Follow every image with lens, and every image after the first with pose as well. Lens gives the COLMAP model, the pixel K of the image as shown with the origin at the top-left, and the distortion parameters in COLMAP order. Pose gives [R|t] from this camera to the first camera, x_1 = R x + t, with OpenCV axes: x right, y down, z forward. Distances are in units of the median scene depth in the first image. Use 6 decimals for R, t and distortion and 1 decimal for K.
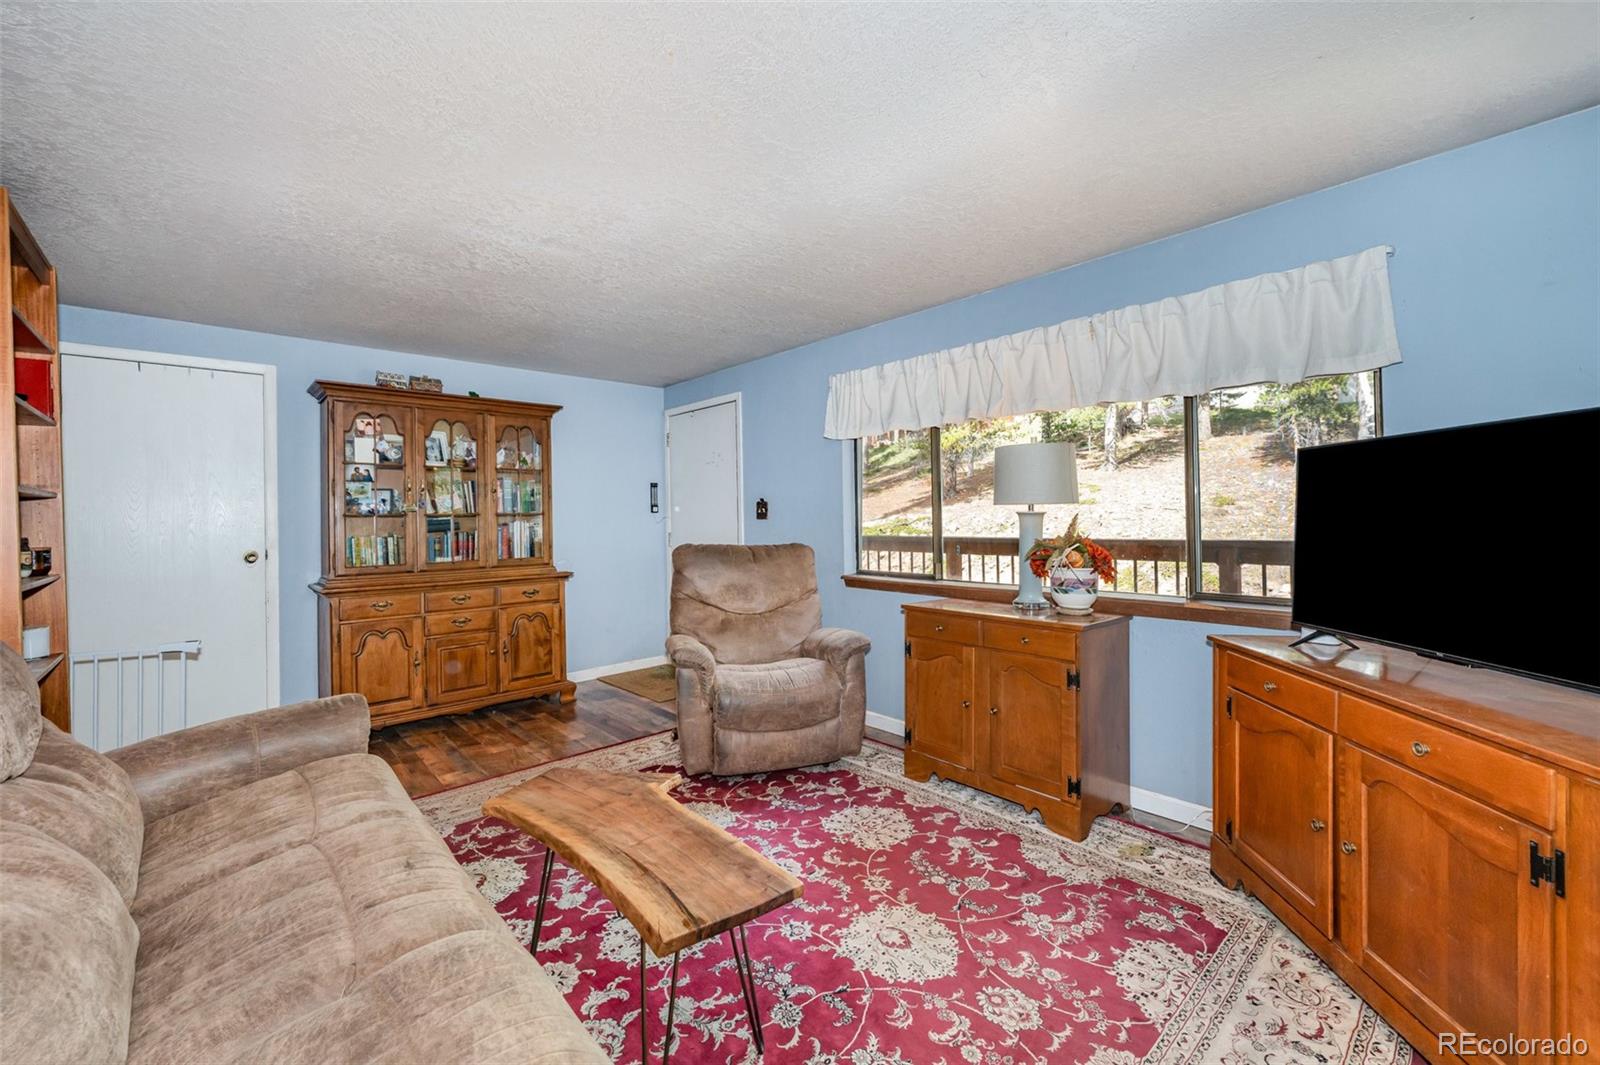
lens RADIAL K [[646.2, 0, 795.1], [0, 646.2, 519.9], [0, 0, 1]] dist [-0.000368, 0.001182]
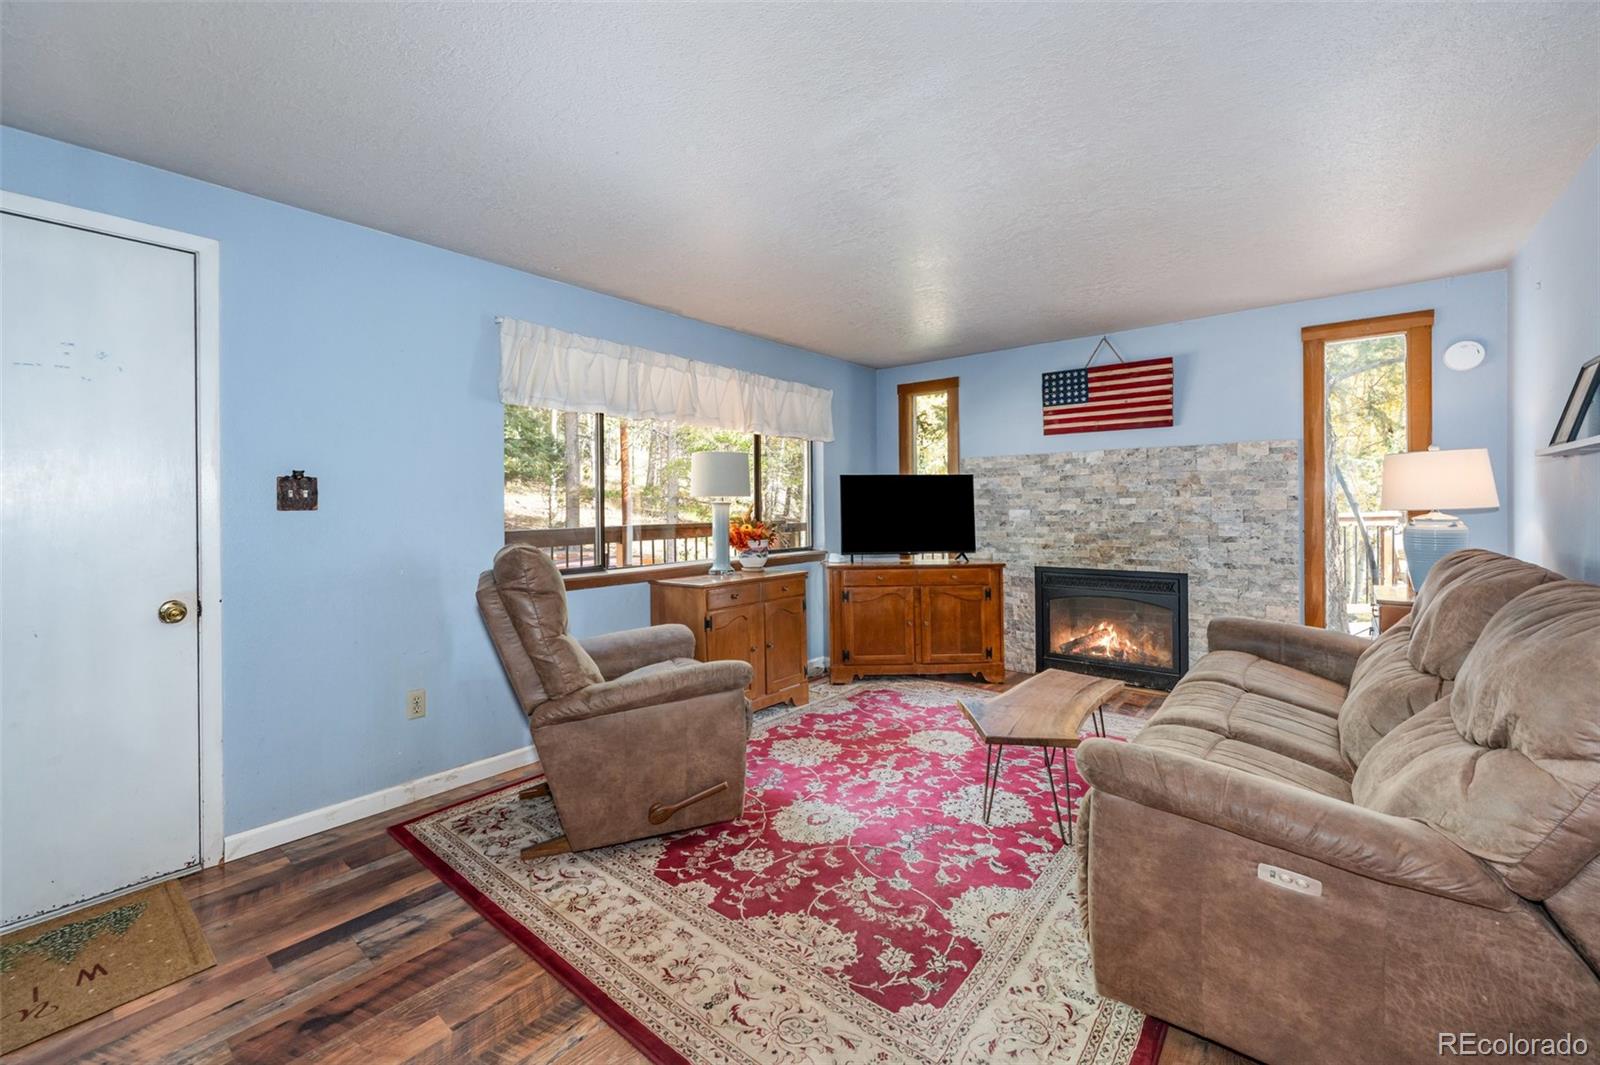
lens RADIAL K [[646.2, 0, 796.1], [0, 646.2, 511.4], [0, 0, 1]] dist [-0.000368, 0.001182]
pose [[-0.141487, 0.004273, 0.989931, -1.327349], [0.014582, 0.999891, -0.002232, 0.015129], [-0.989833, 0.014120, -0.141534, 1.405805]]
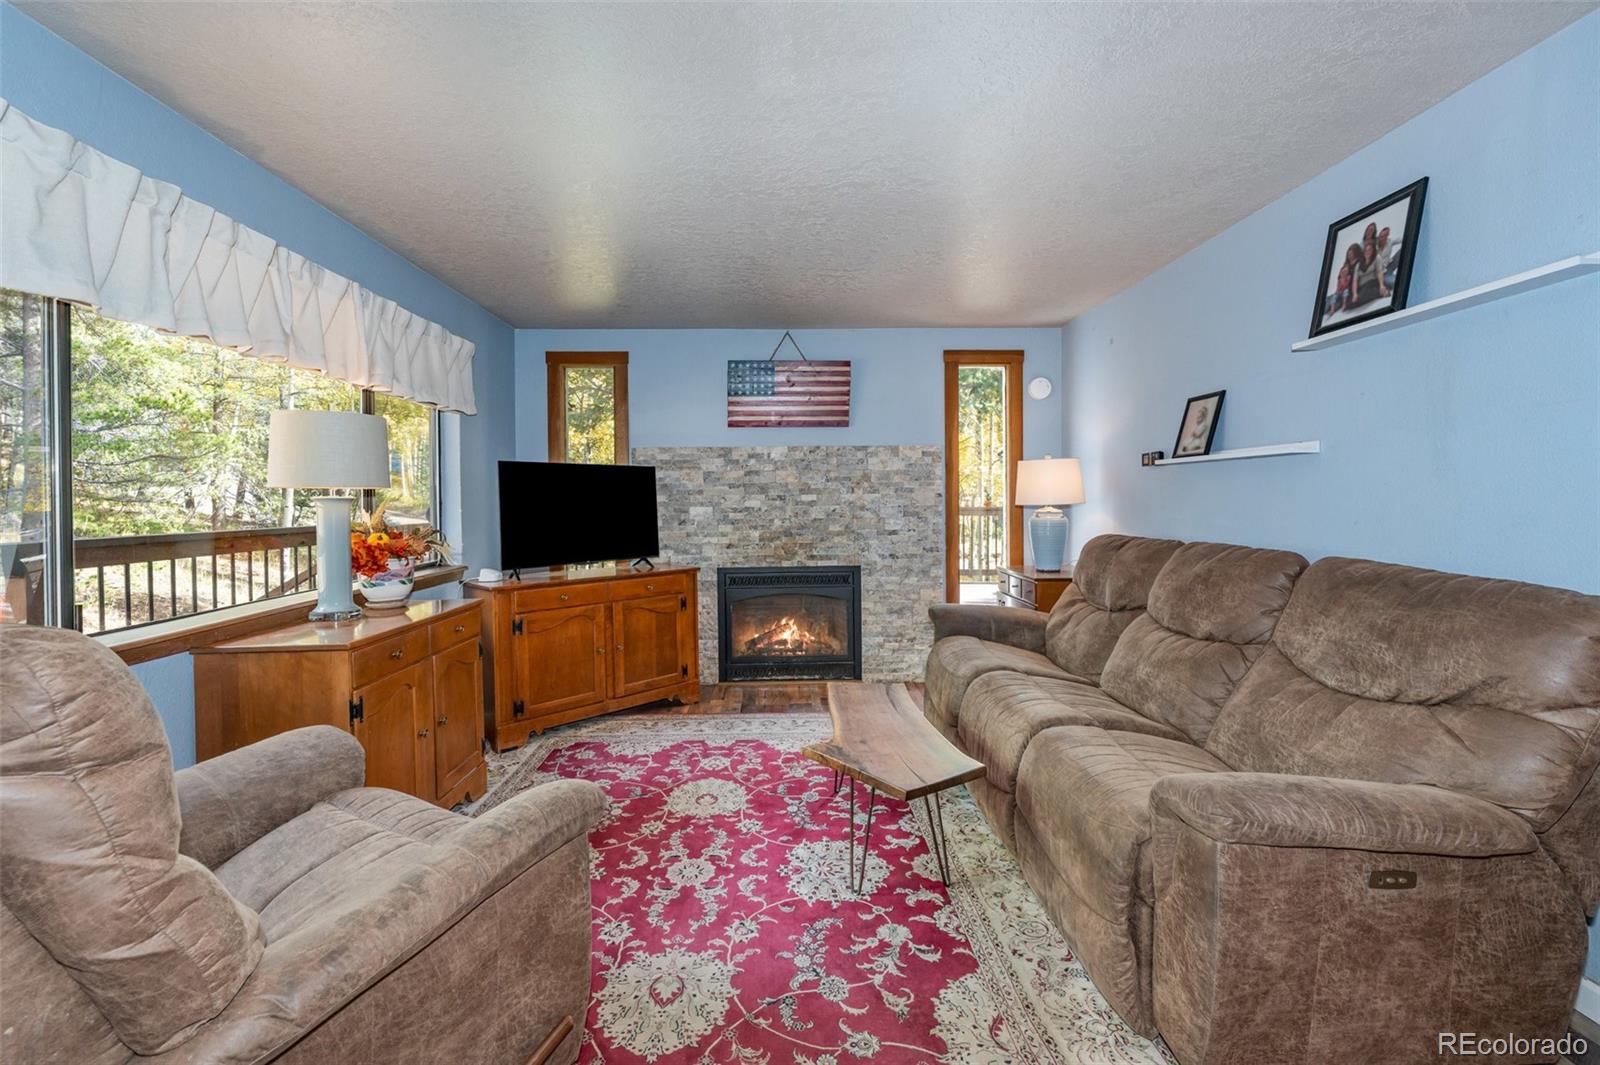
lens RADIAL K [[646.2, 0, 786.1], [0, 646.2, 505.0], [0, 0, 1]] dist [-0.000368, 0.001182]
pose [[-0.750967, 0.012806, 0.660216, -0.785670], [0.021023, 0.999769, 0.004521, 0.006492], [-0.660006, 0.017275, -0.751062, 1.669179]]
